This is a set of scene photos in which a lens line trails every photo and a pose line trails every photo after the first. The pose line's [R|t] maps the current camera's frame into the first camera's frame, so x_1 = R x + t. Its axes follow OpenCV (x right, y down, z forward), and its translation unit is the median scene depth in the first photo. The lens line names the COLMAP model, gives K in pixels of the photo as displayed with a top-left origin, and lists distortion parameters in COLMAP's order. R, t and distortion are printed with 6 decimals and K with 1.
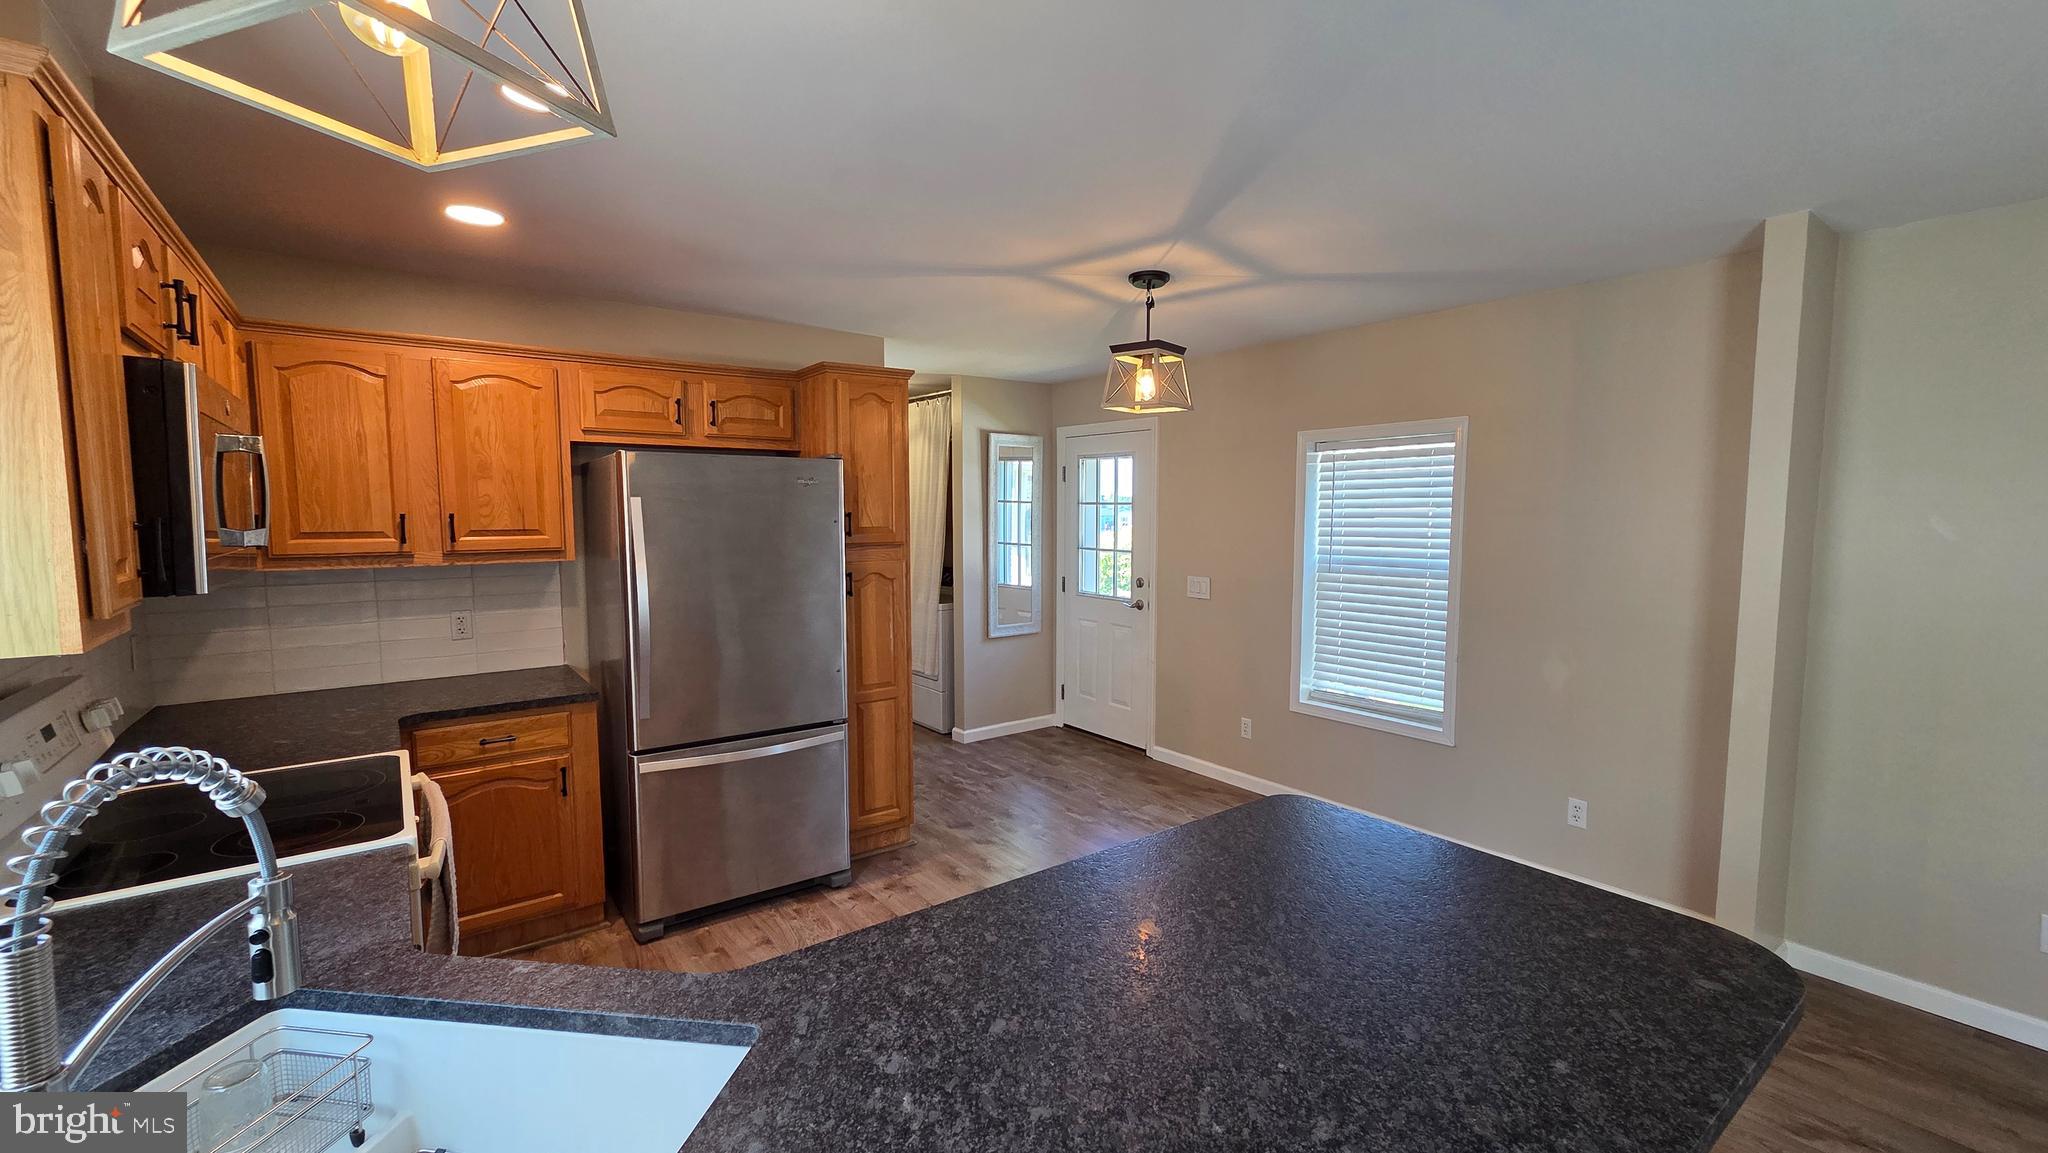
lens RADIAL K [[837.3, 0, 1016.9], [0, 837.3, 584.5], [0, 0, 1]] dist [0.001695, 0.000489]
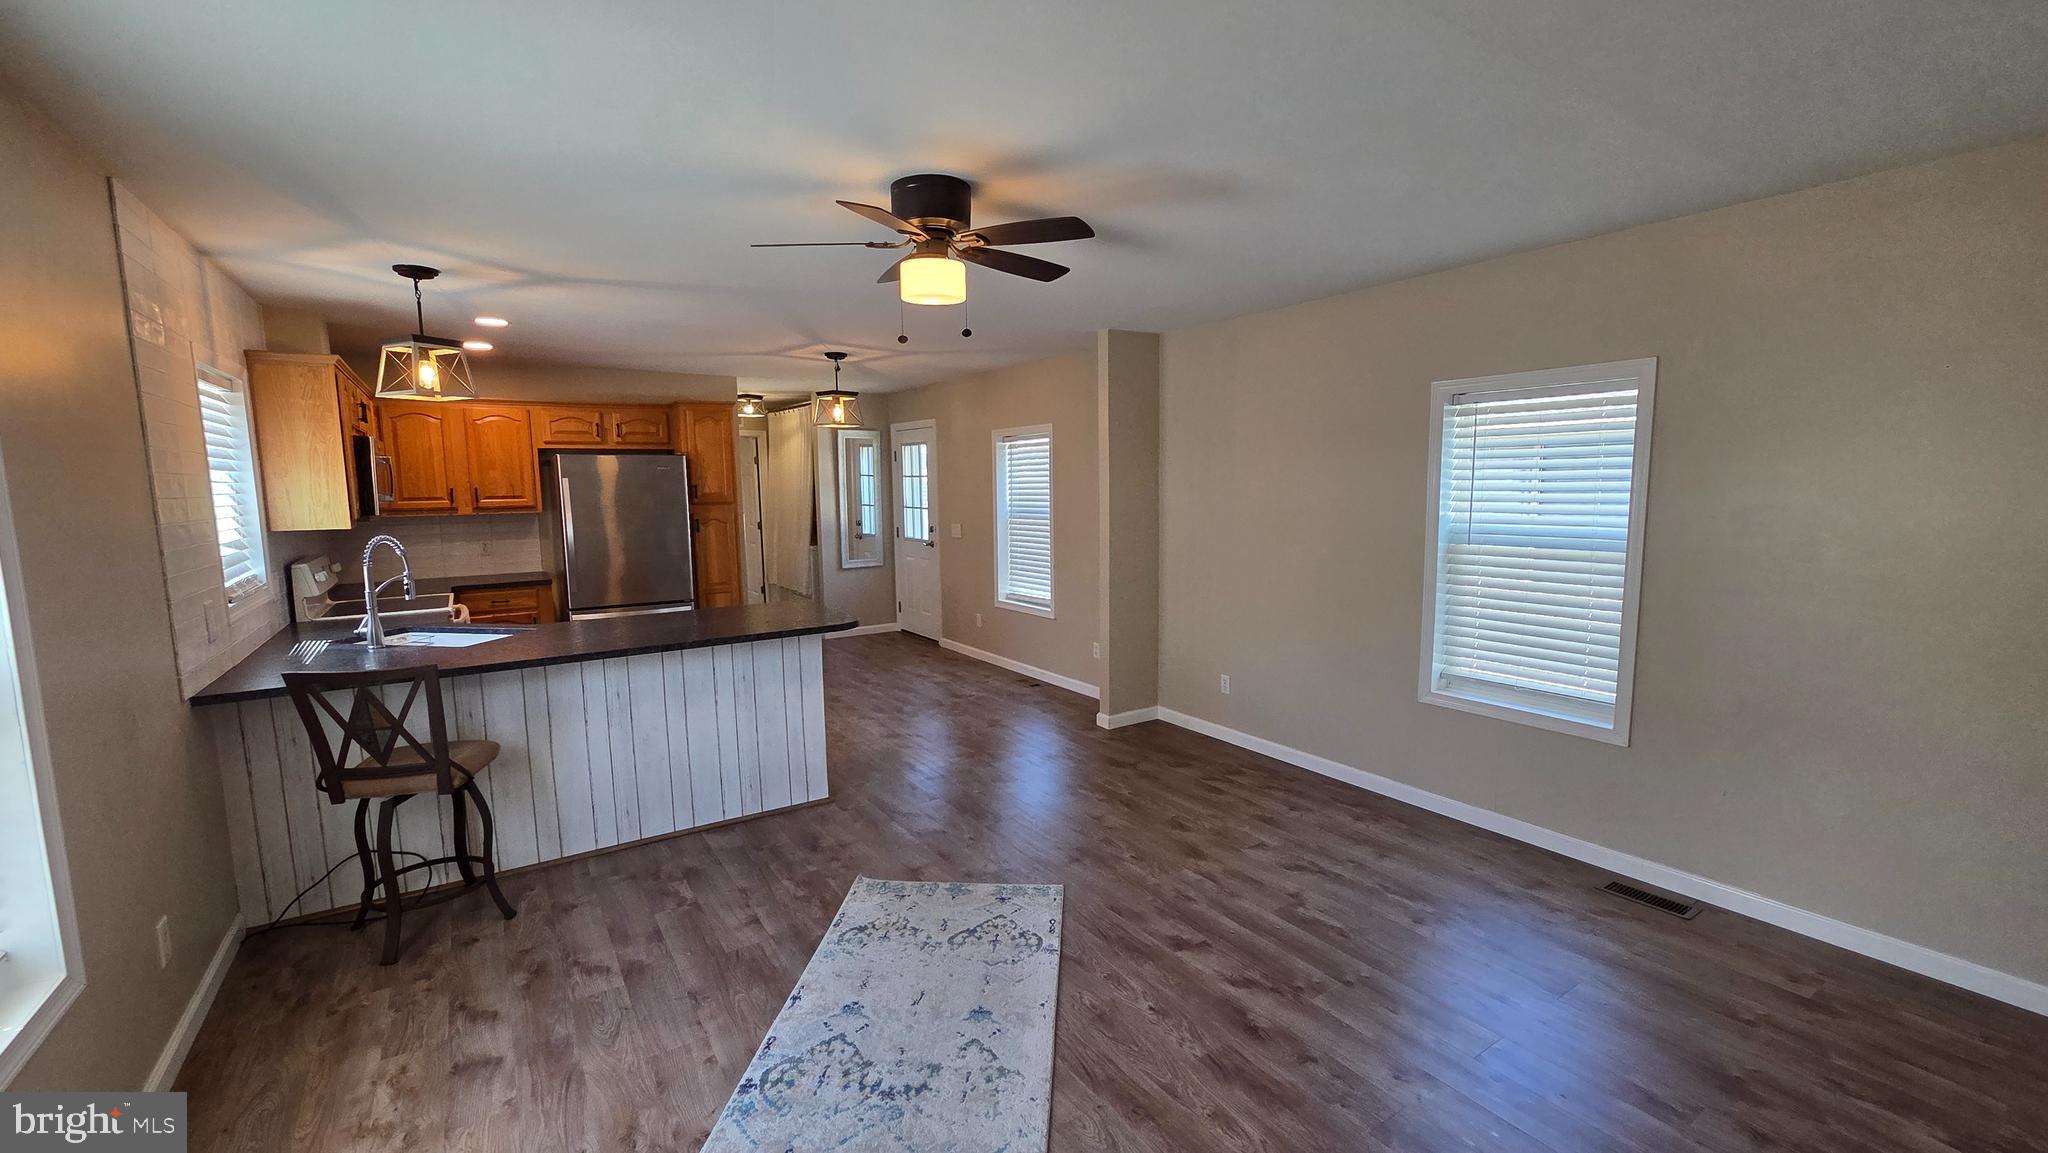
lens RADIAL K [[837.3, 0, 1017.3], [0, 837.3, 582.8], [0, 0, 1]] dist [0.001695, 0.000489]
pose [[0.998012, -0.005092, -0.062811, 0.583433], [0.007131, 0.999454, 0.032274, 0.068521], [0.062613, -0.032658, 0.997503, -0.723731]]
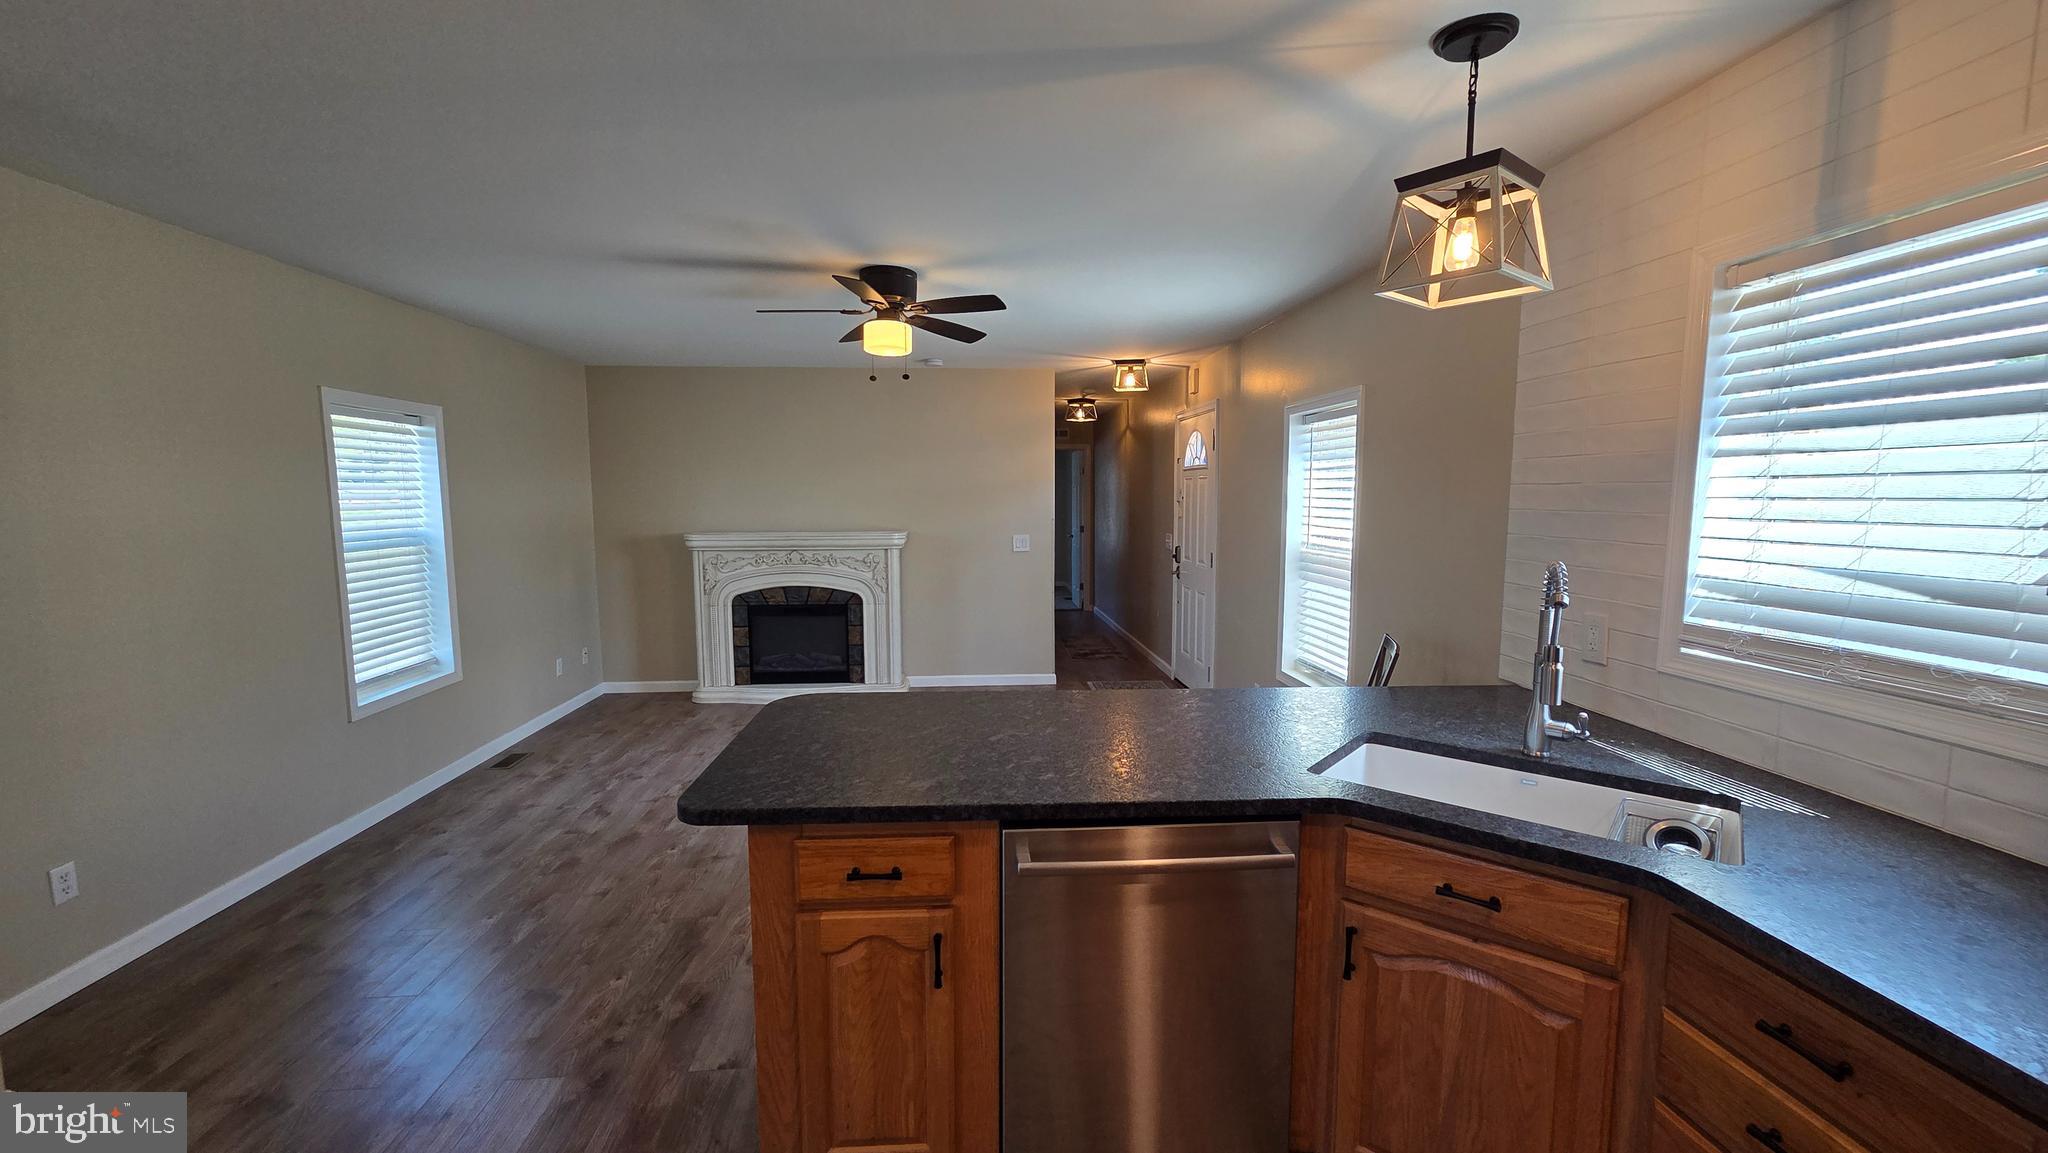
lens RADIAL K [[837.3, 0, 1019.4], [0, 837.3, 584.5], [0, 0, 1]] dist [0.001695, 0.000489]
pose [[-0.844631, -0.055602, 0.532453, -0.206475], [0.049345, 0.982272, 0.180850, -0.052390], [-0.533069, 0.179025, -0.826914, 0.783782]]
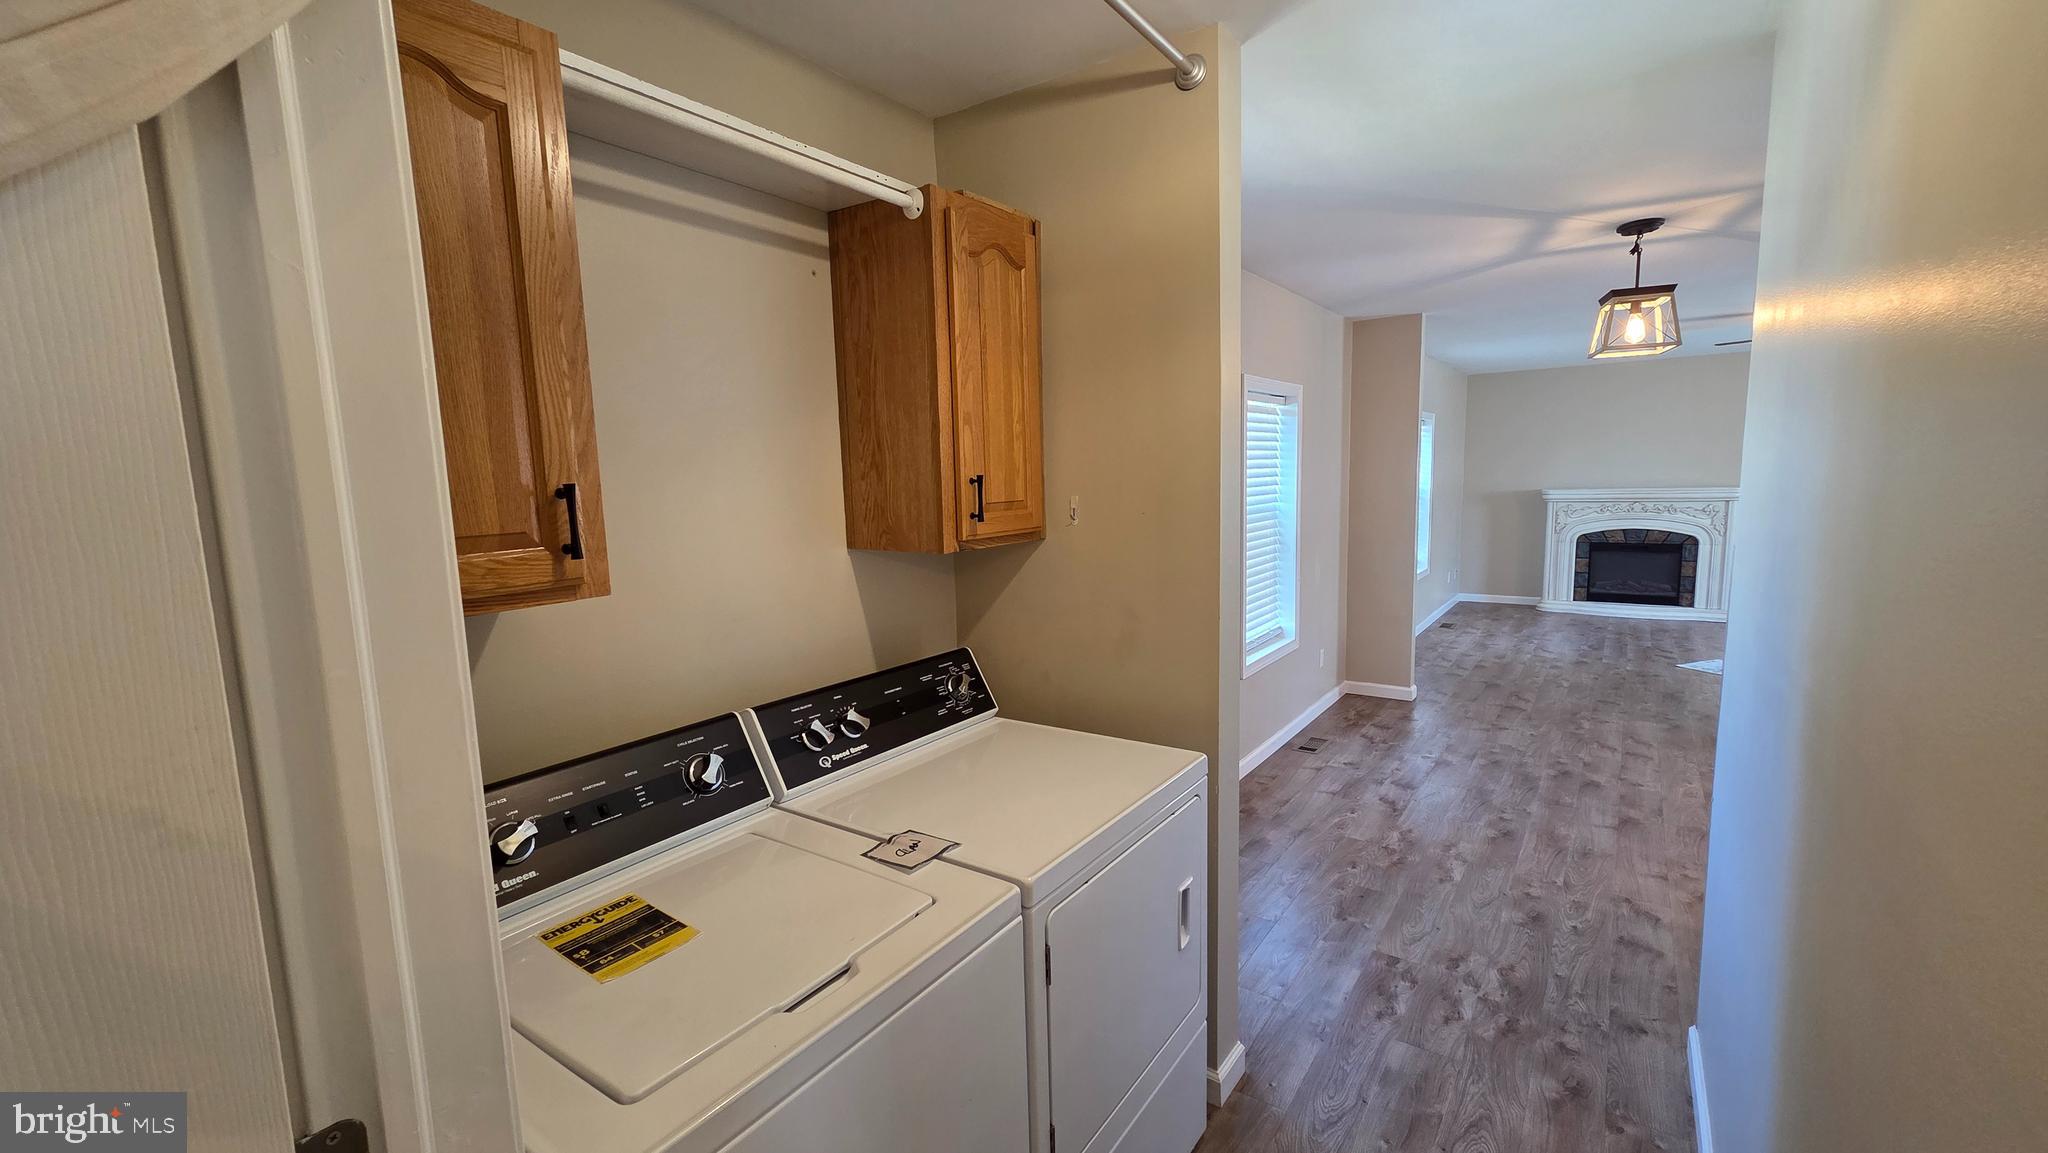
lens RADIAL K [[837.3, 0, 1015.4], [0, 837.3, 586.2], [0, 0, 1]] dist [0.001695, 0.000489]
pose [[-0.292980, -0.116544, 0.948989, -0.578716], [0.114442, 0.981133, 0.155823, -0.153028], [-0.949245, 0.154257, -0.274115, 1.833738]]
